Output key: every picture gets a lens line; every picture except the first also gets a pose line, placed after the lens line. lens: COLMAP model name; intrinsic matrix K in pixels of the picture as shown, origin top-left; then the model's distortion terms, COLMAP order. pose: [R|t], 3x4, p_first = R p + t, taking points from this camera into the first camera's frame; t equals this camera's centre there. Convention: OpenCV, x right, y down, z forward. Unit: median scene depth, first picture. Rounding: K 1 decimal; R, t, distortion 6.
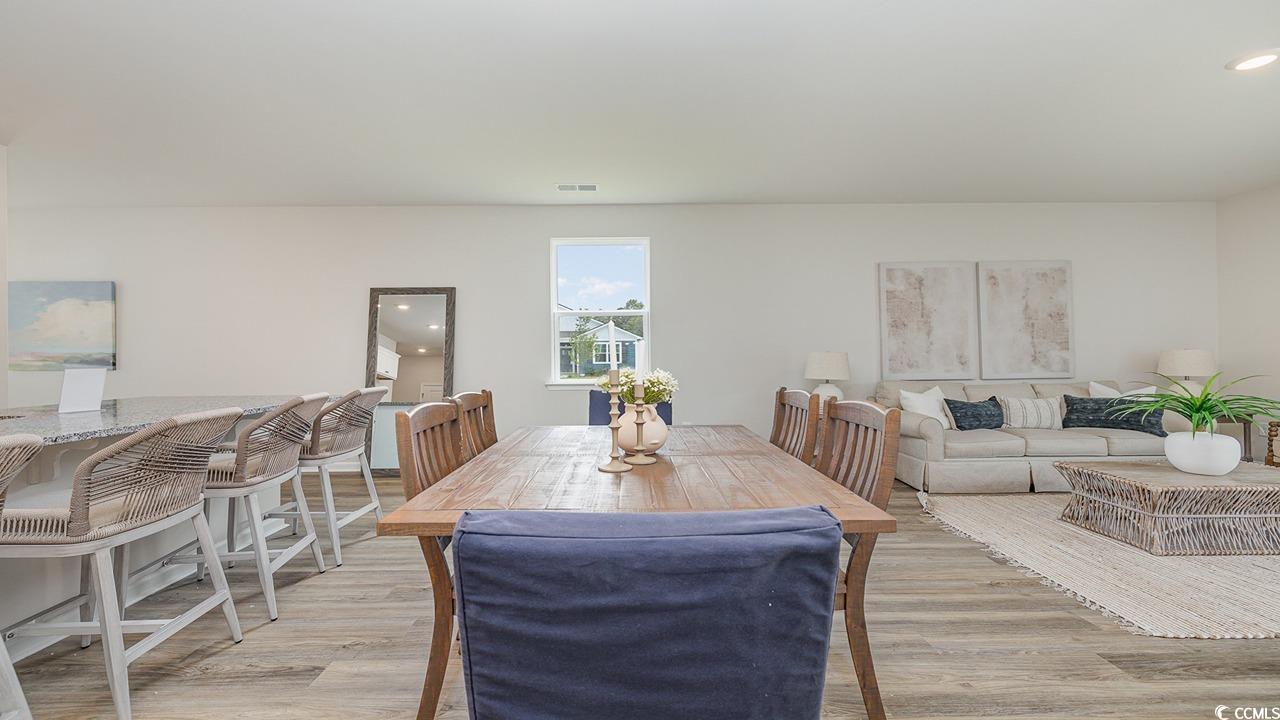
lens RADIAL K [[544.0, 0, 633.4], [0, 544.0, 353.2], [0, 0, 1]] dist [-0.001114, -0.000128]
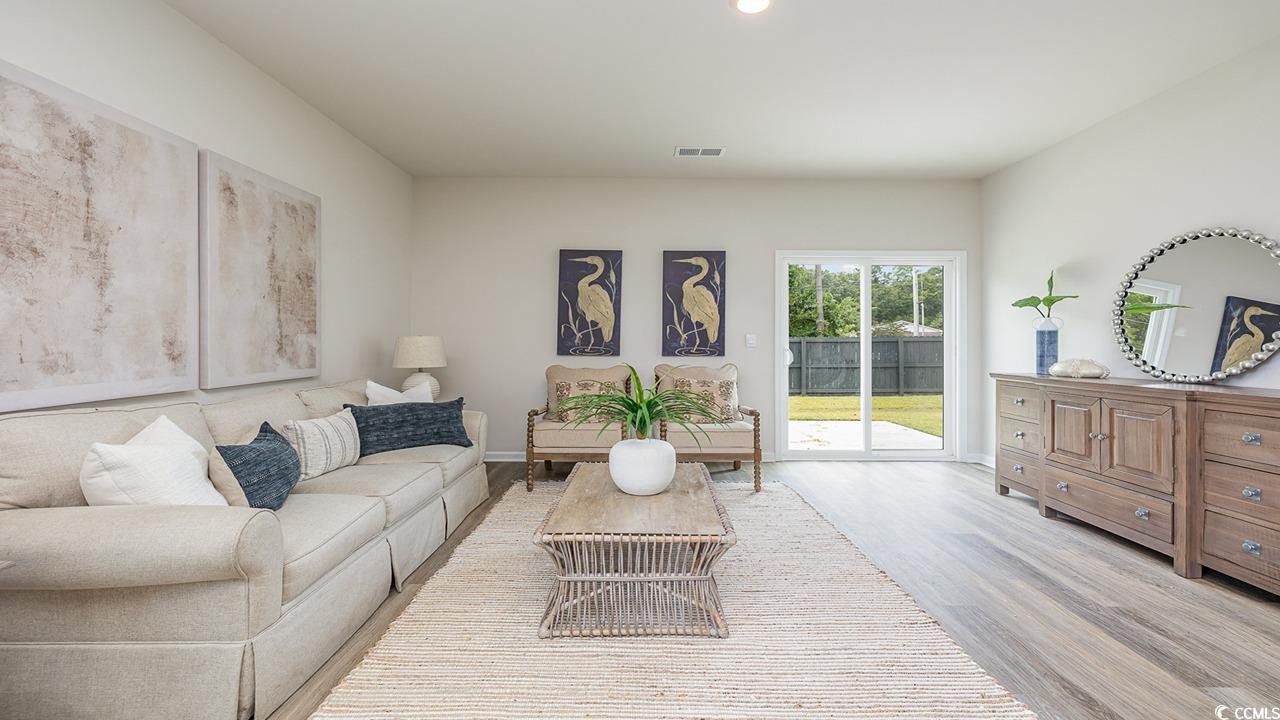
lens RADIAL K [[549.4, 0, 644.8], [0, 549.4, 336.3], [0, 0, 1]] dist [-0.002519, -0.000397]
pose [[0.009658, 0.019255, 0.999768, 0.151106], [-0.007815, 0.999786, -0.019180, 0.006679], [-0.999923, -0.007627, 0.009806, 0.607414]]
